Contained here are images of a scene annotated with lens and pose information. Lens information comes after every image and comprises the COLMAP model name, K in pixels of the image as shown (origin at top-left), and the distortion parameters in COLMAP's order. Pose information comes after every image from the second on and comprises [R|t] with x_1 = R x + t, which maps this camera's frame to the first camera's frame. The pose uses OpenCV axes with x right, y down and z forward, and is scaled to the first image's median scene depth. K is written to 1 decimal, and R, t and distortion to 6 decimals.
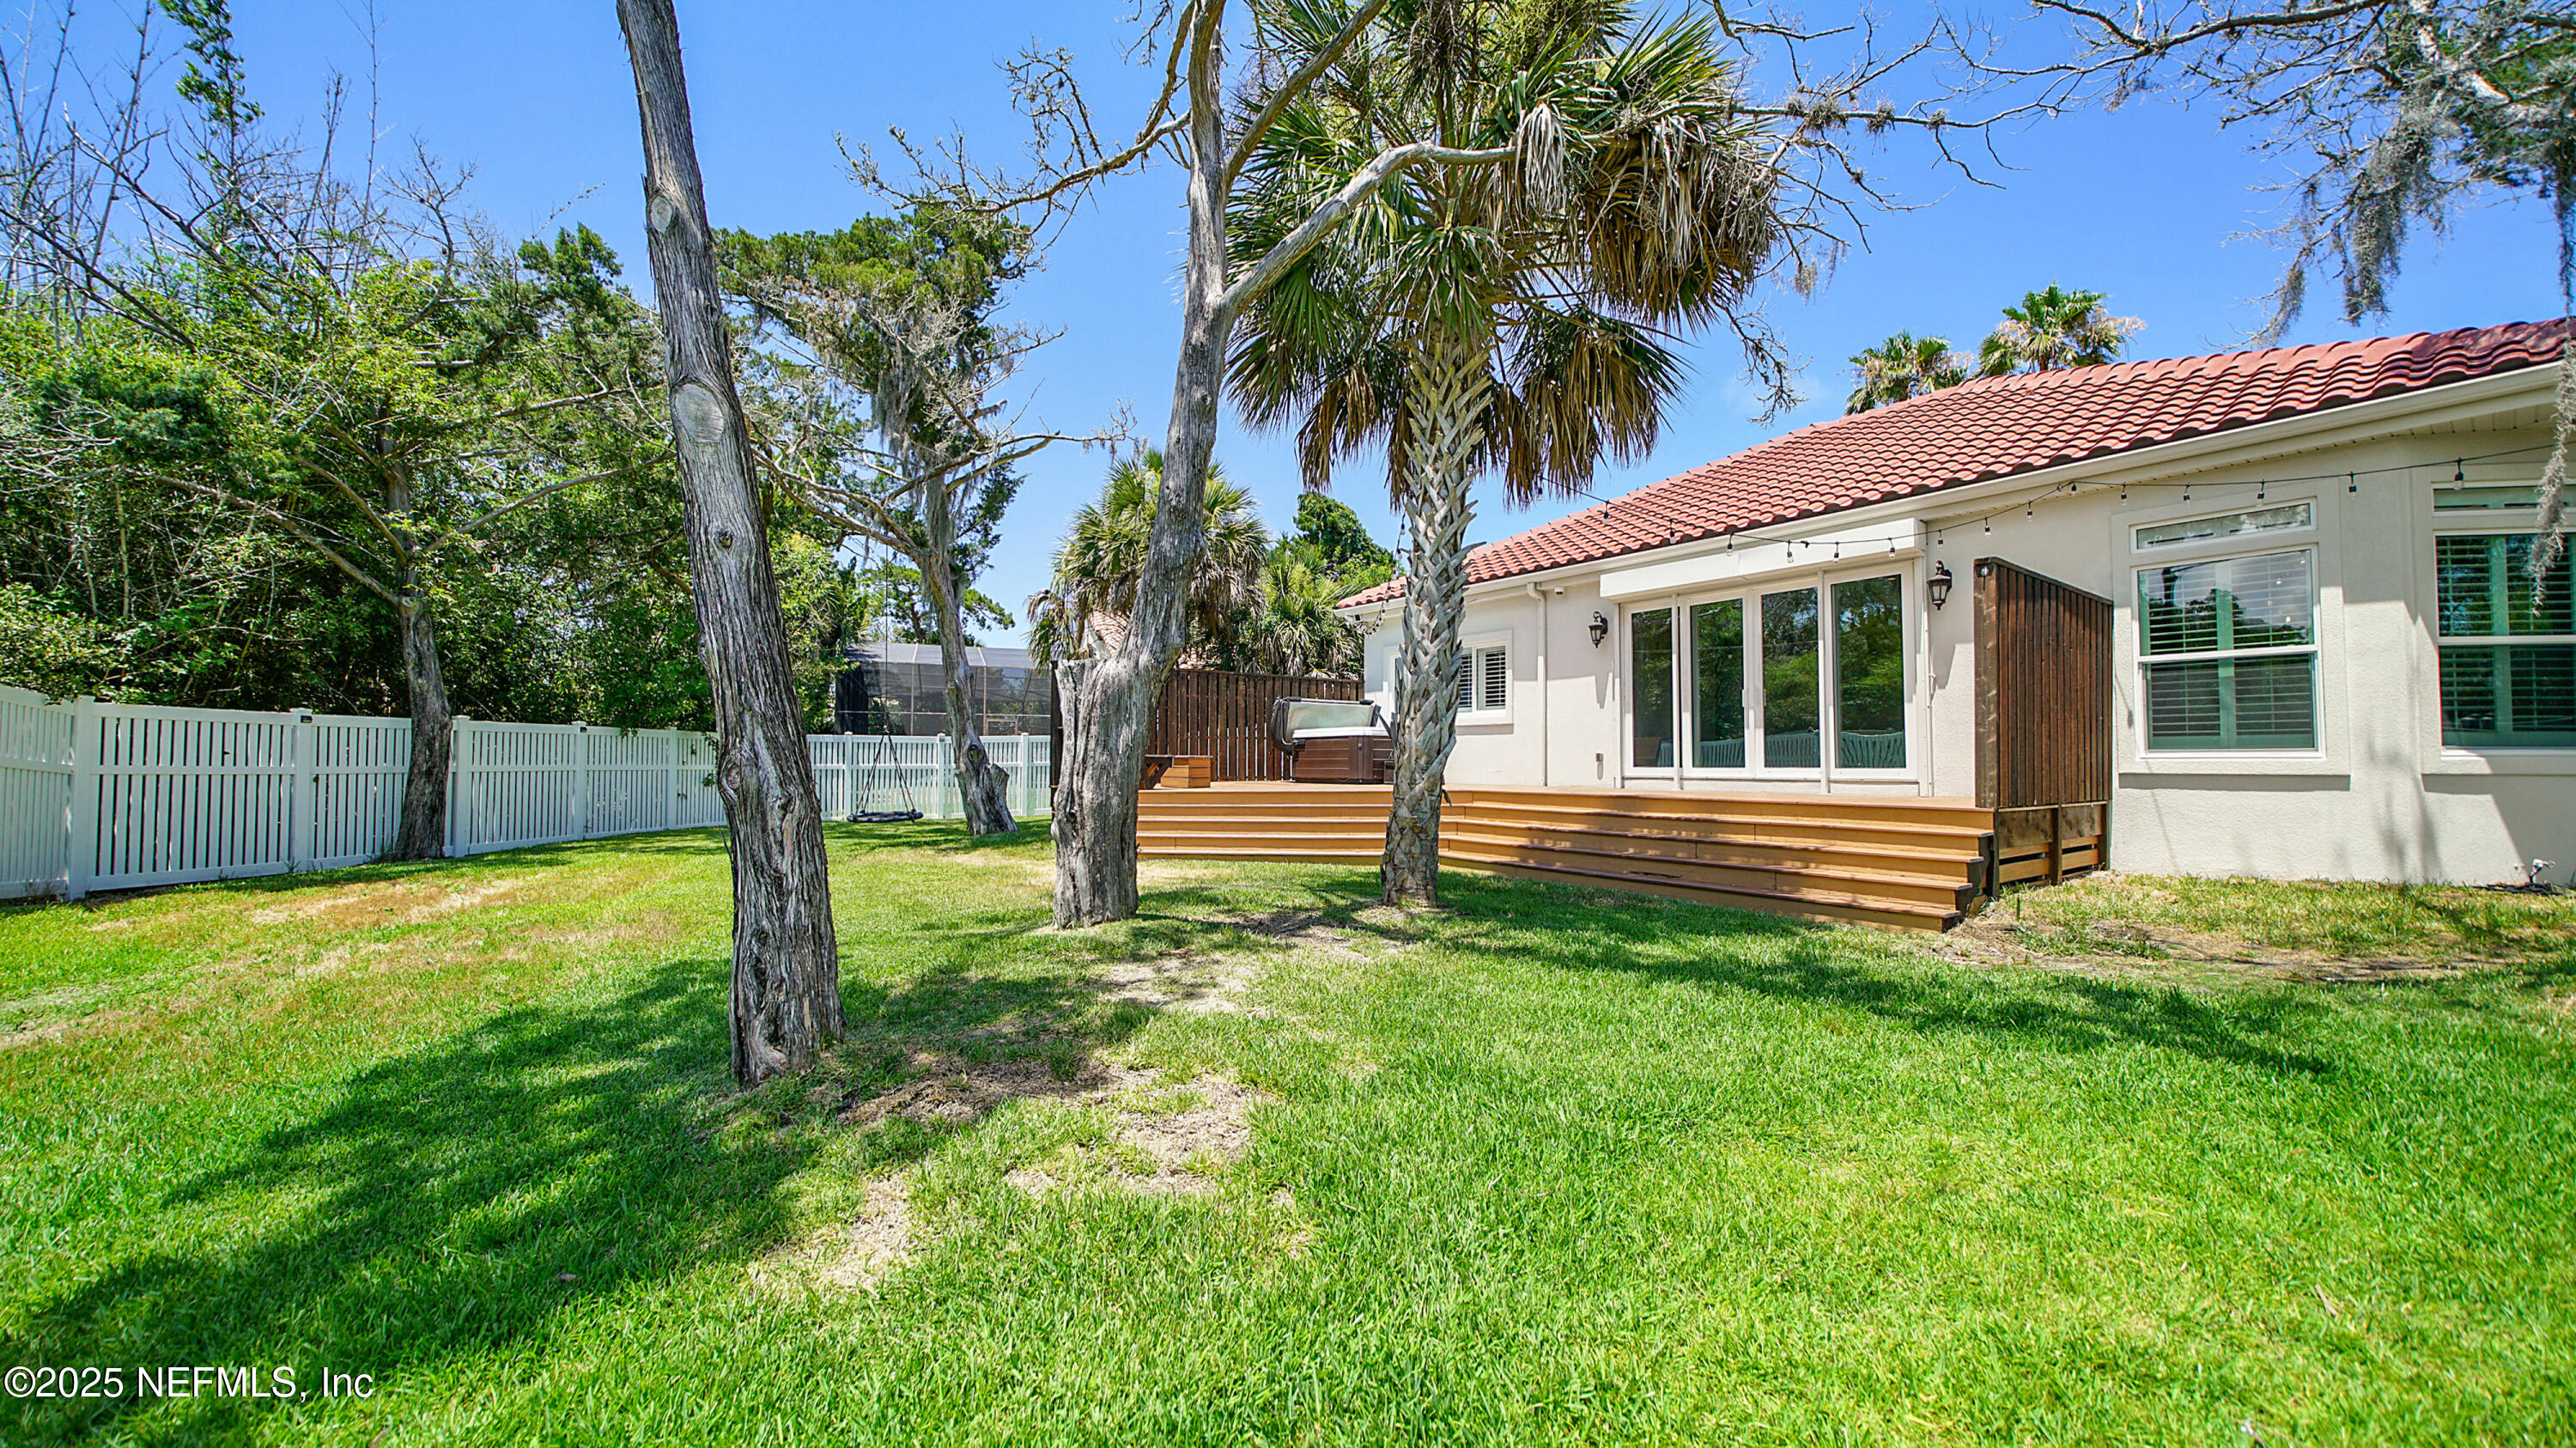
lens RADIAL K [[931.0, 0, 1295.6], [0, 931.0, 734.0], [0, 0, 1]] dist [-0.000415, -0.002964]
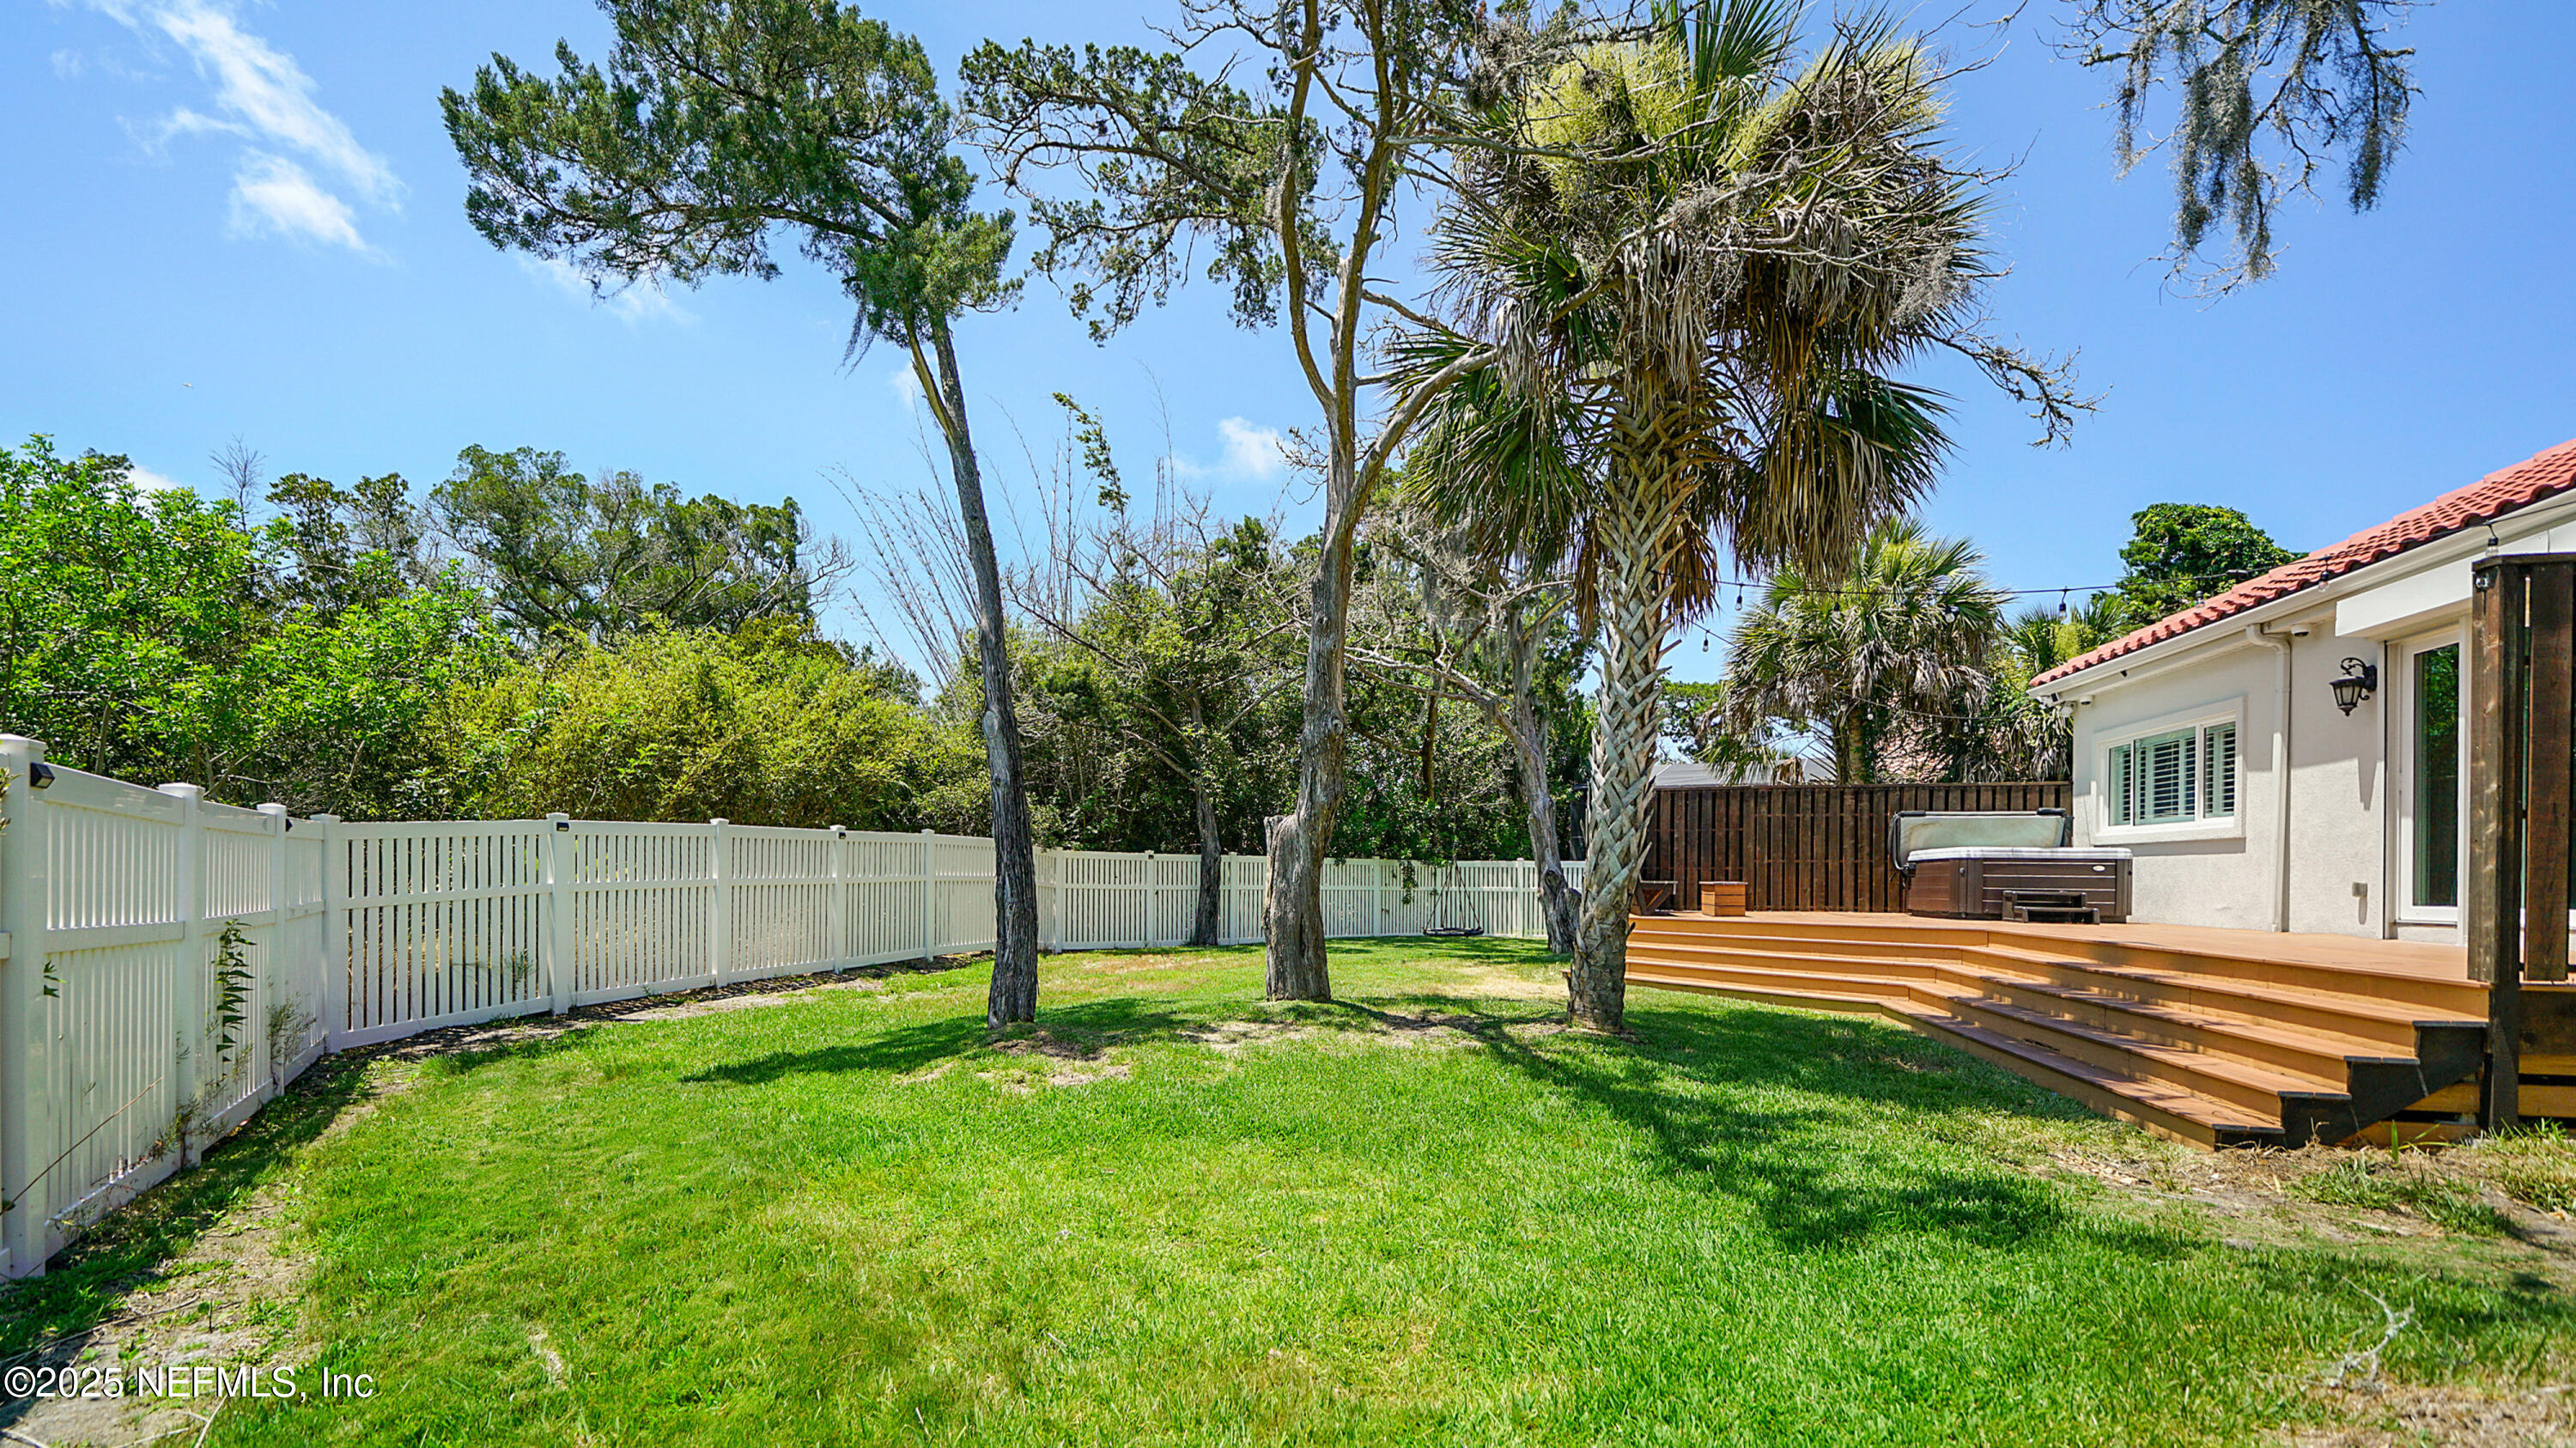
lens RADIAL K [[981.6, 0, 1250.3], [0, 981.6, 881.2], [0, 0, 1]] dist [-0.000033, -0.000022]
pose [[0.643917, 0.005903, -0.765073, 0.364768], [0.013877, 0.999716, 0.019393, -0.003671], [0.764970, -0.023104, 0.643652, -0.003152]]
